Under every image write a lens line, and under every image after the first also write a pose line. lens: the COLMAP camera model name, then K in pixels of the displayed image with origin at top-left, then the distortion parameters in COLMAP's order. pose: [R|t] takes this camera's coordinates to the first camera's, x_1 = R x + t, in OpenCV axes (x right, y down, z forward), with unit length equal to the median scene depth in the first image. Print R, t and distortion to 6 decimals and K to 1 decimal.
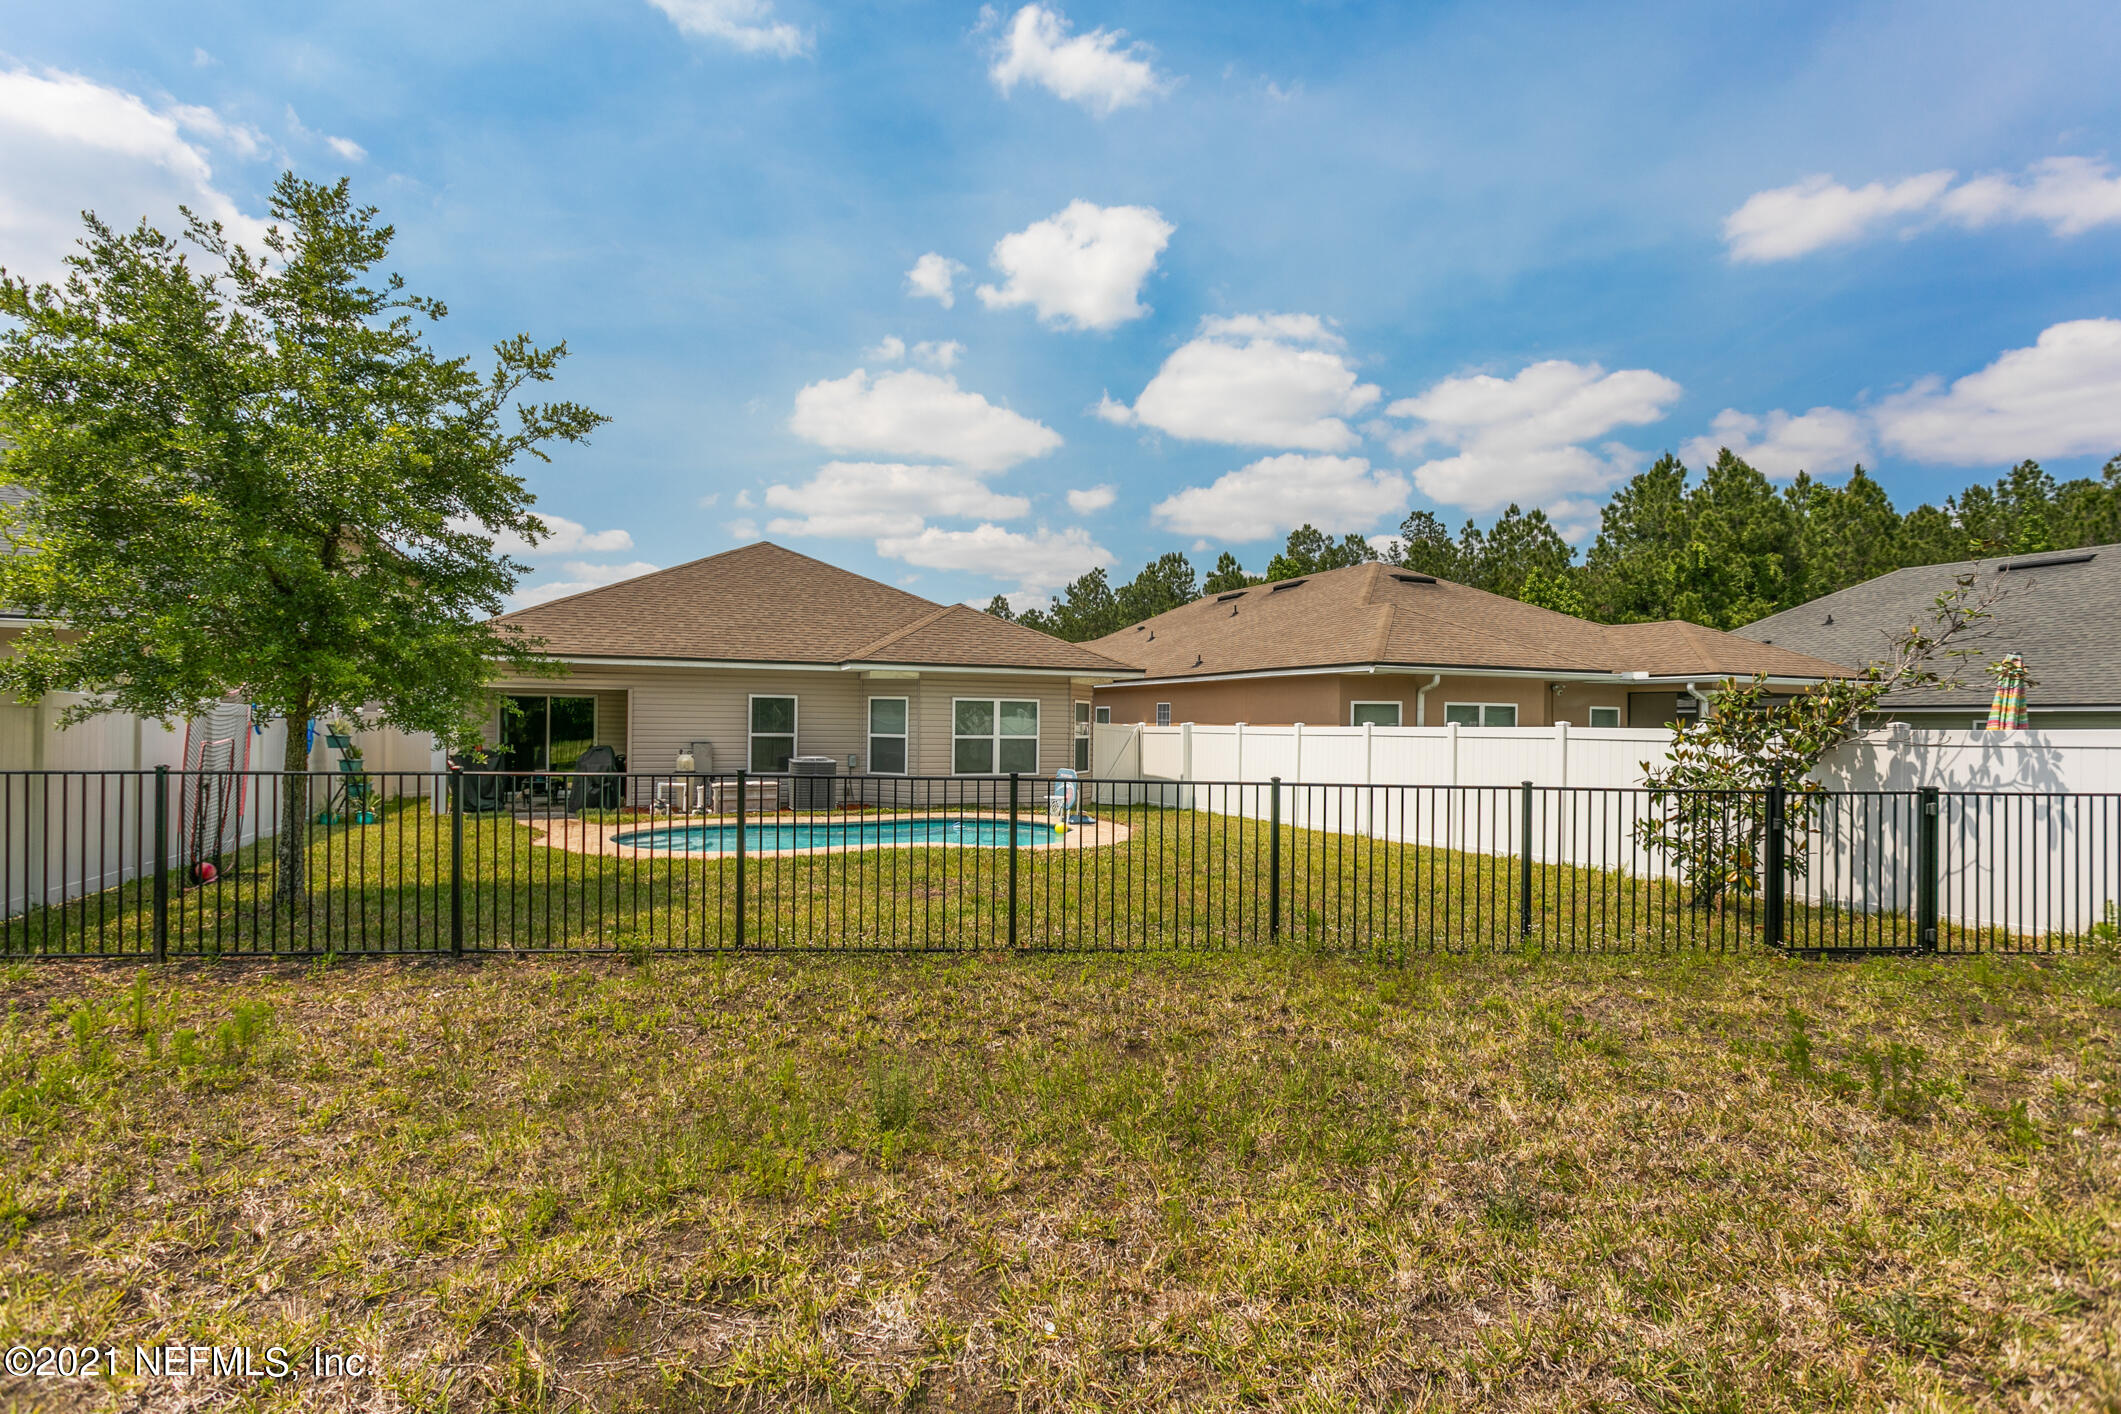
lens RADIAL K [[1049.4, 0, 1052.7], [0, 1049.4, 717.5], [0, 0, 1]] dist [-0.002062, -0.000453]
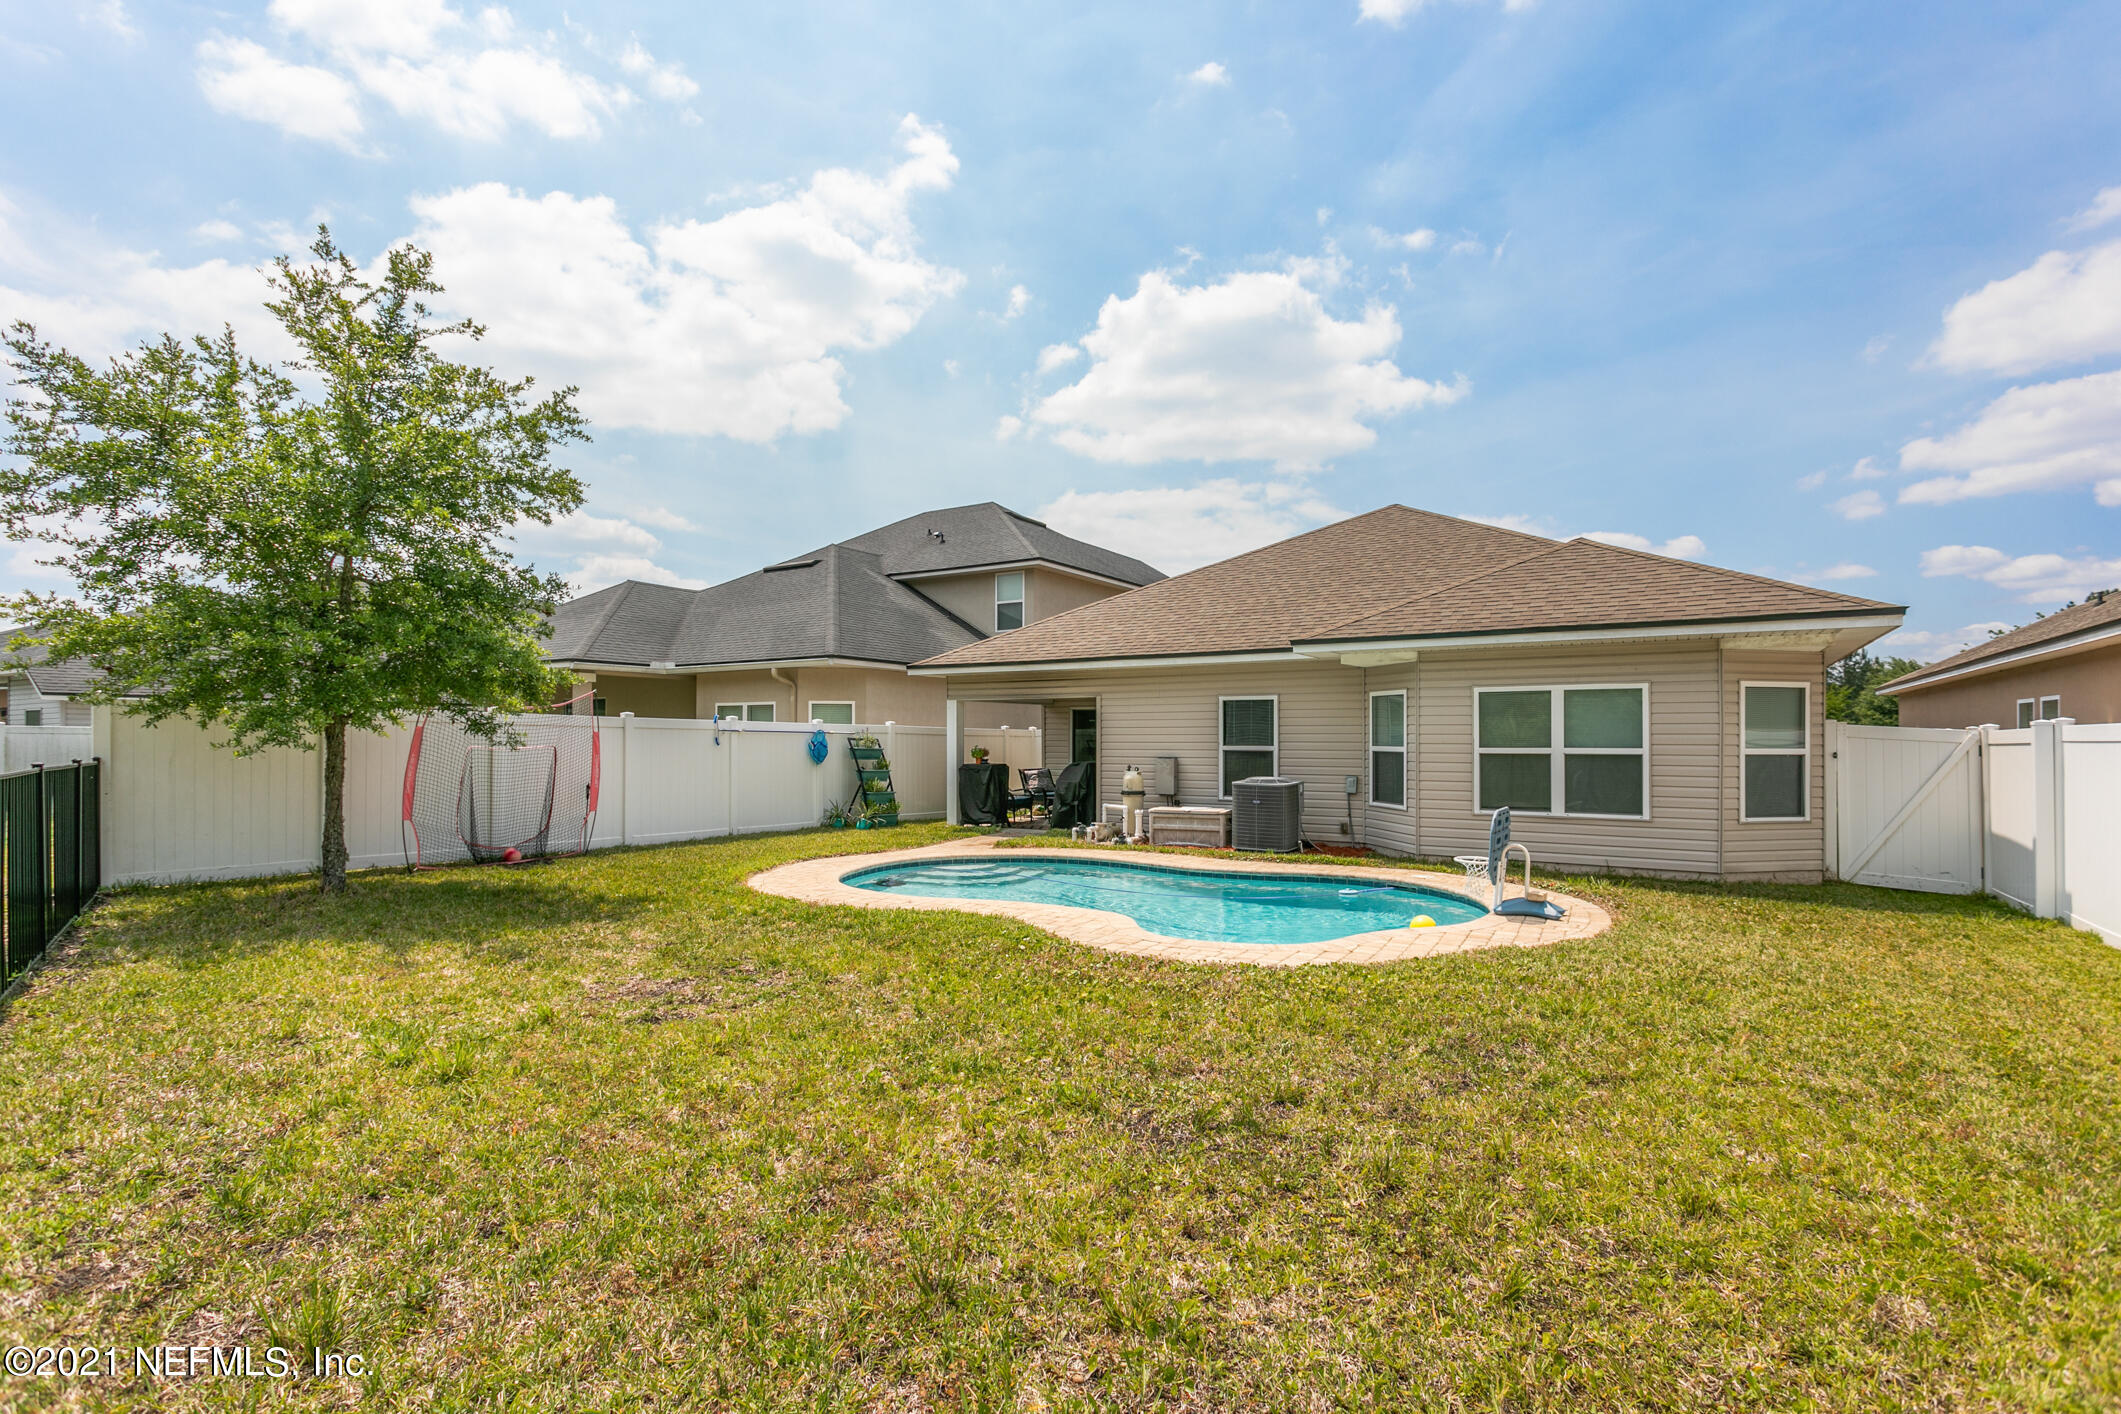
lens RADIAL K [[1049.4, 0, 1052.7], [0, 1049.4, 717.5], [0, 0, 1]] dist [-0.002062, -0.000453]
pose [[0.529912, -0.029274, -0.847547, 0.271801], [0.003119, 0.999465, -0.032572, 0.016432], [0.848047, 0.014617, 0.529720, 0.405035]]
